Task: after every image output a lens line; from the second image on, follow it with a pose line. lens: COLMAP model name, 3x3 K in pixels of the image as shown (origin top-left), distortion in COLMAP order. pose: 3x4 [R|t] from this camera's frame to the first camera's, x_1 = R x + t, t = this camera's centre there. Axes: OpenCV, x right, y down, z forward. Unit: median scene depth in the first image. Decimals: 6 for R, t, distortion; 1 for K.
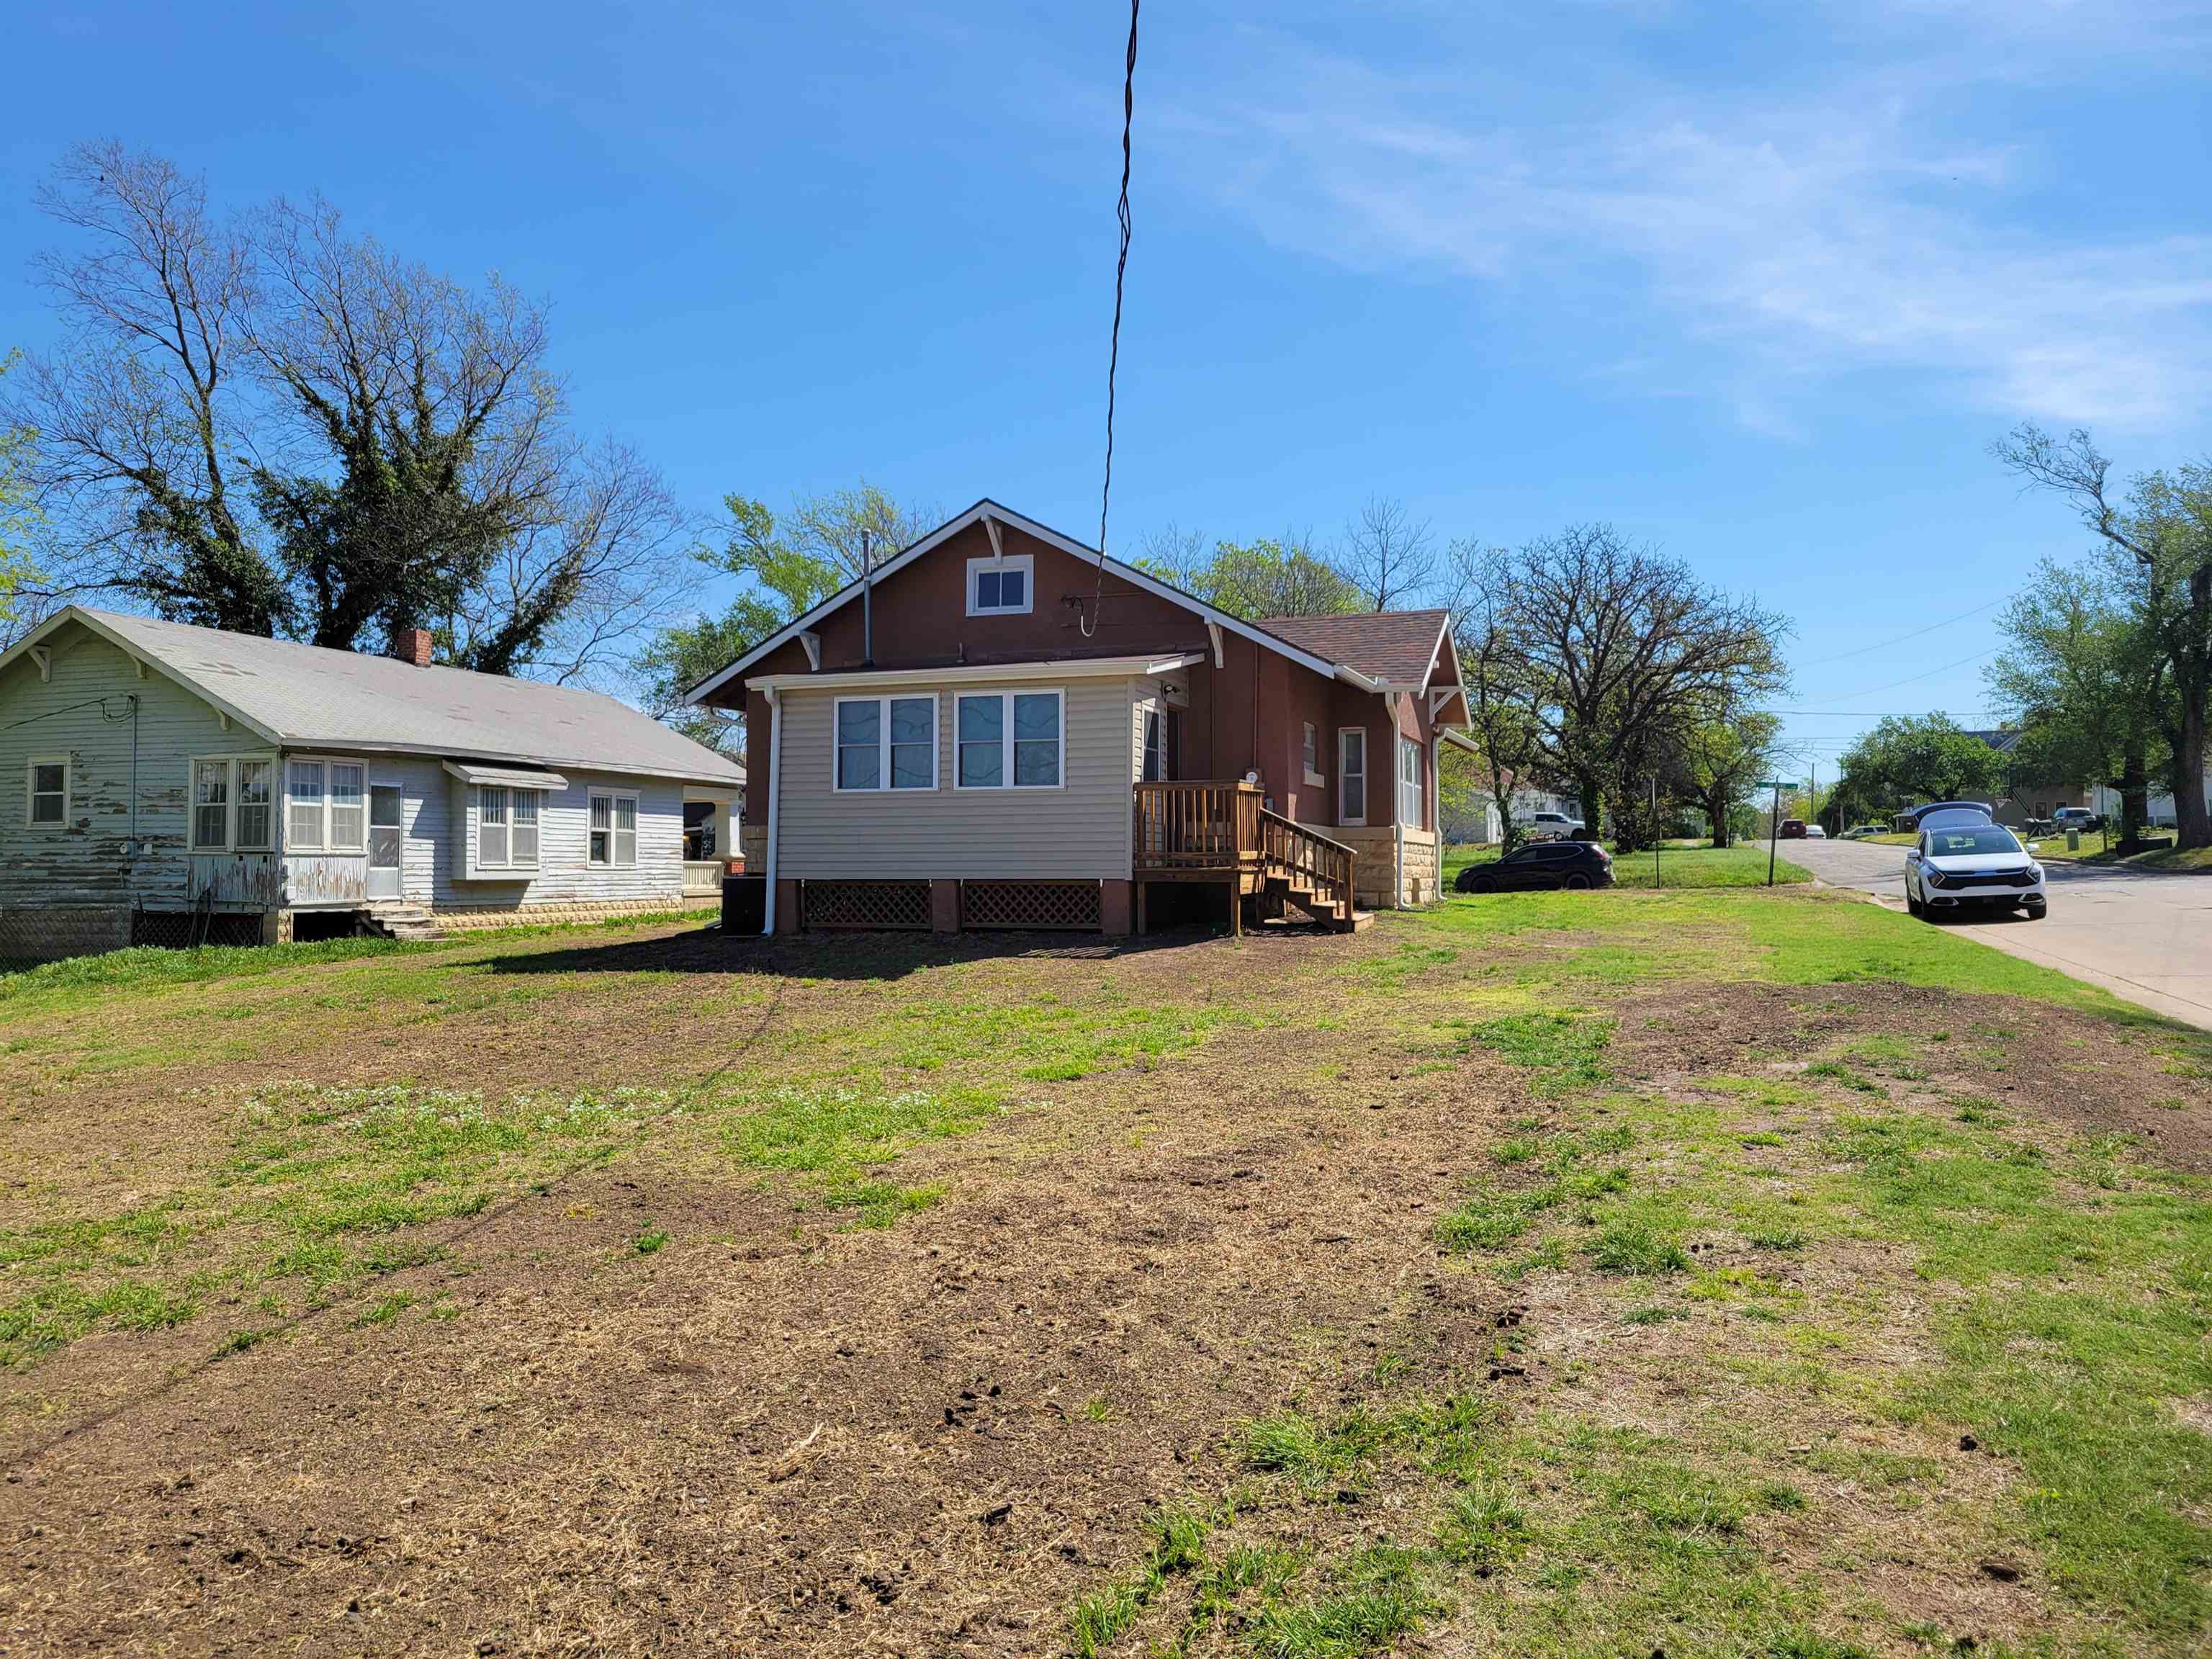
lens RADIAL K [[1682.5, 0, 1106.0], [0, 1682.5, 829.5], [0, 0, 1]] dist [0.046376, 0.000317]
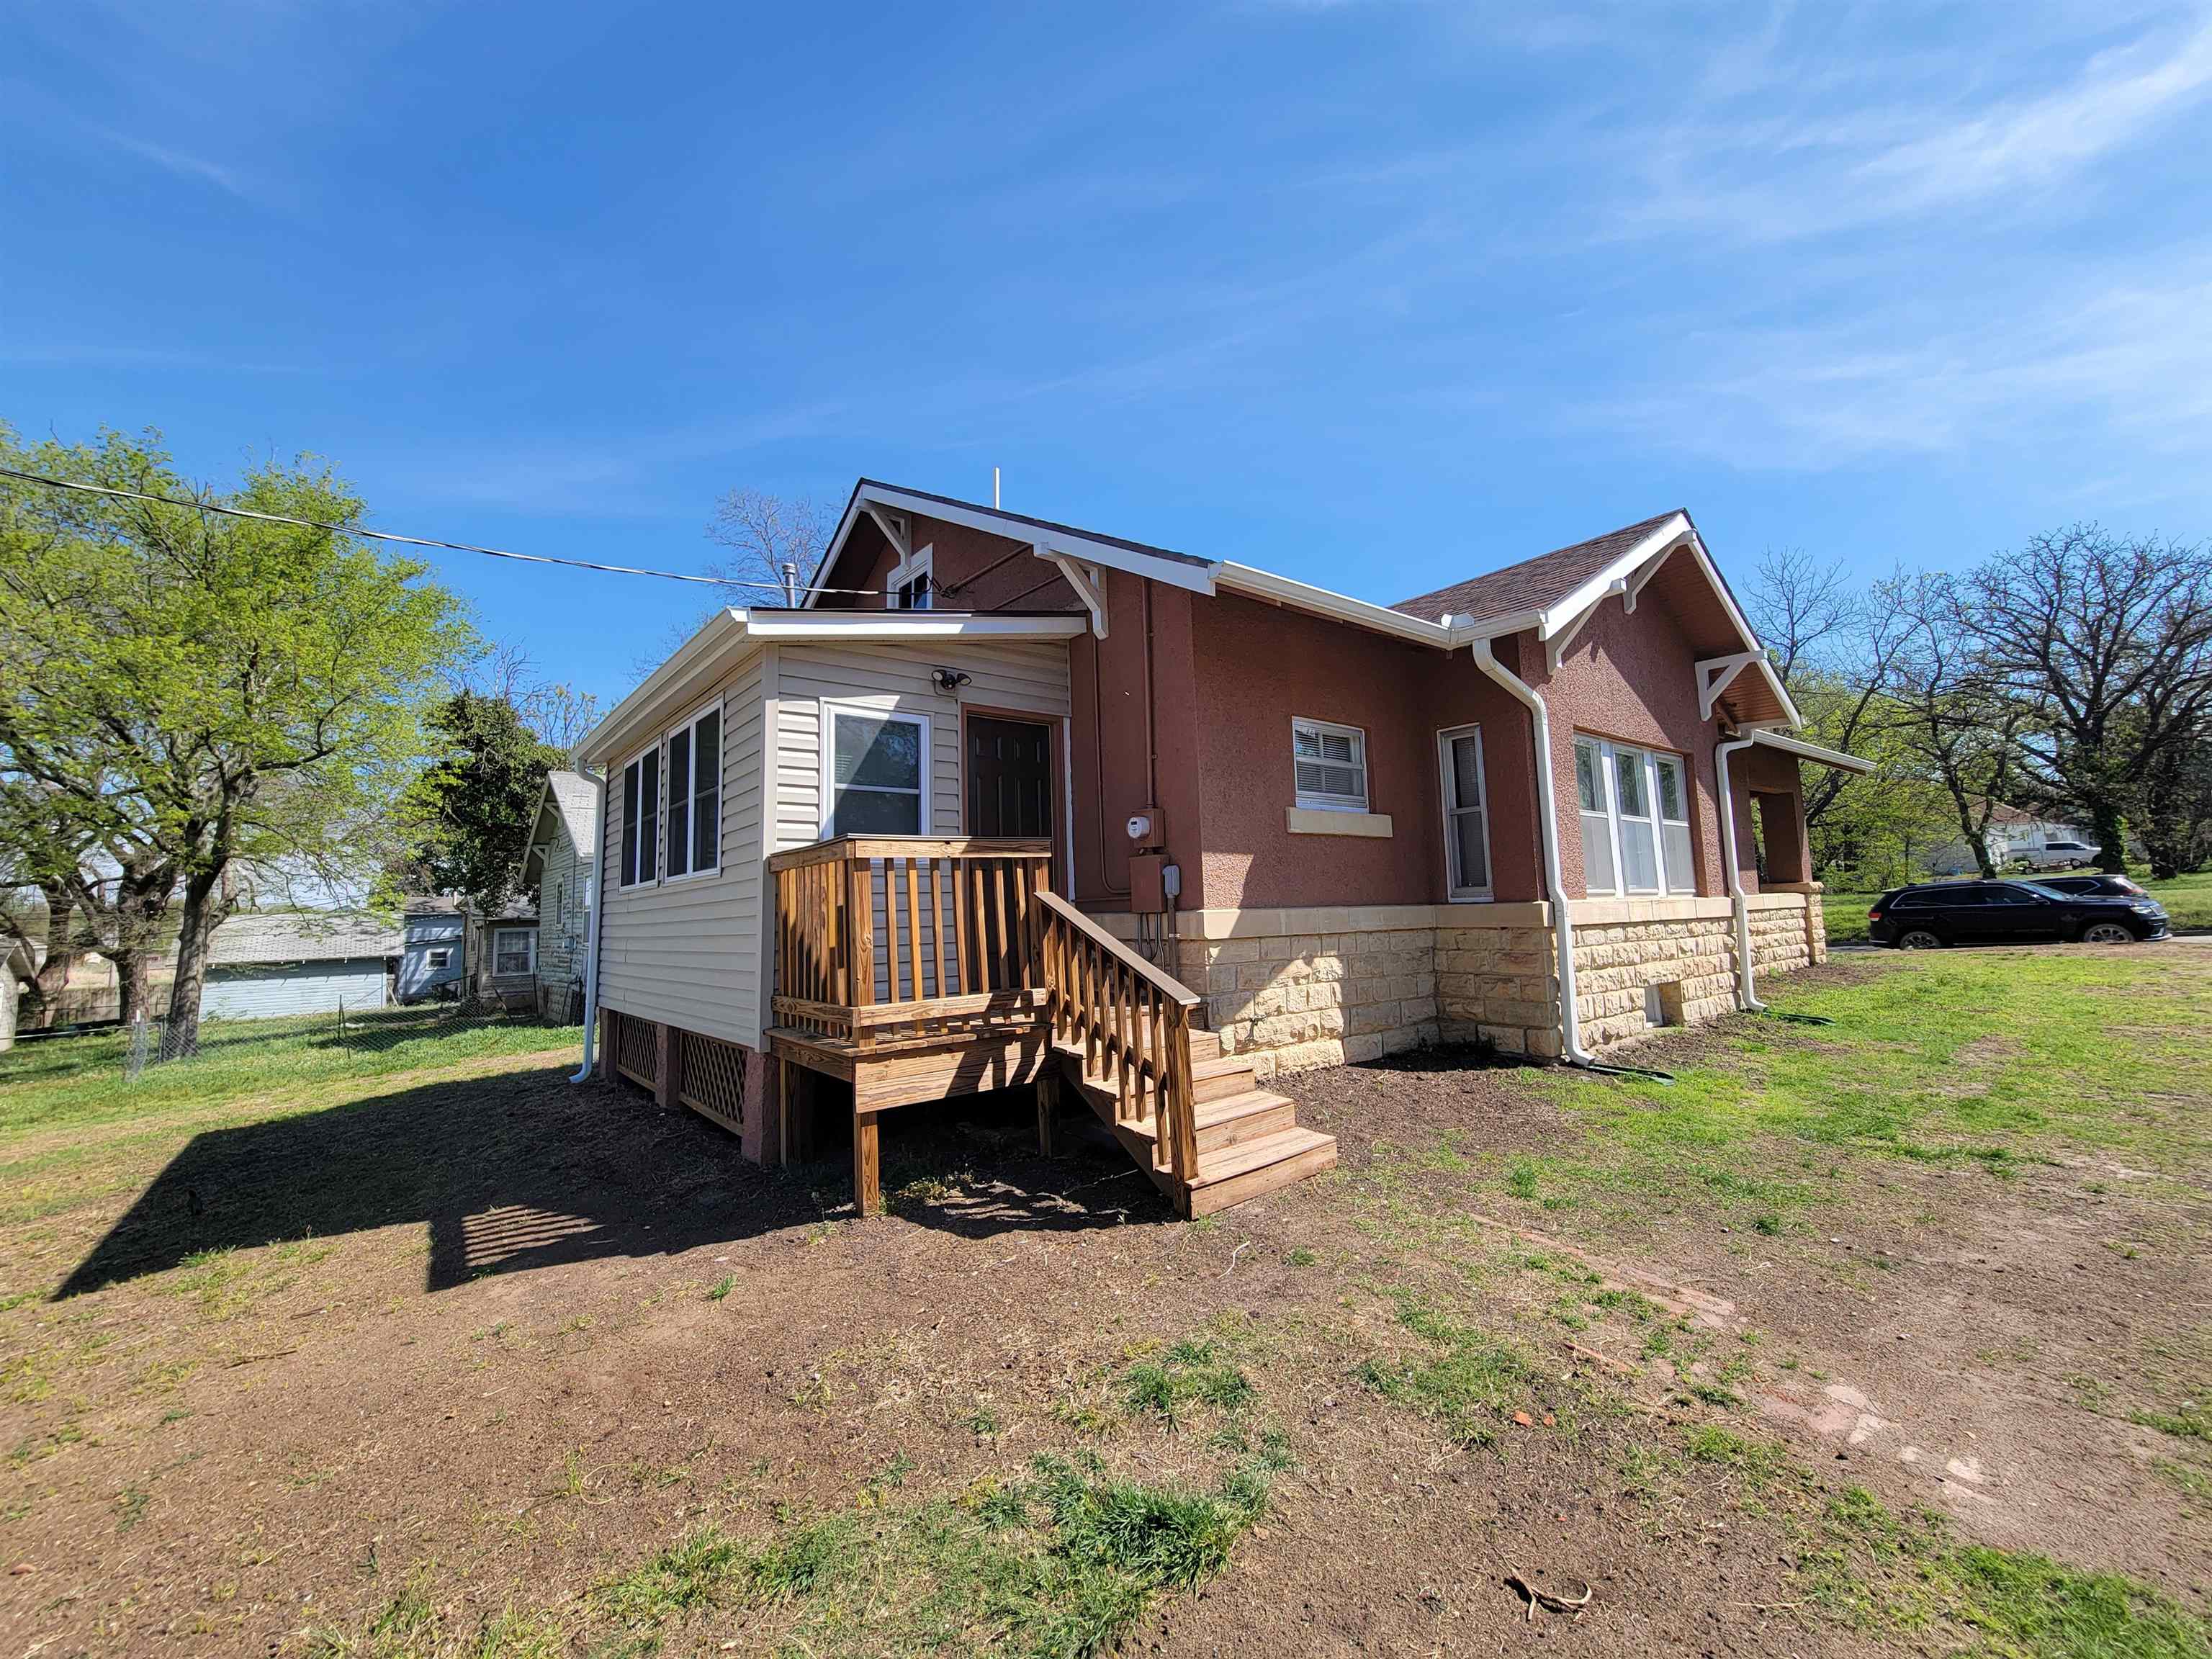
lens RADIAL K [[910.5, 0, 1113.7], [0, 910.5, 817.0], [0, 0, 1]] dist [0.002205, -0.004520]
pose [[0.846607, -0.083411, -0.525641, 0.202926], [0.044357, 0.995265, -0.086490, -0.009058], [0.530366, 0.049907, 0.846298, 0.671409]]
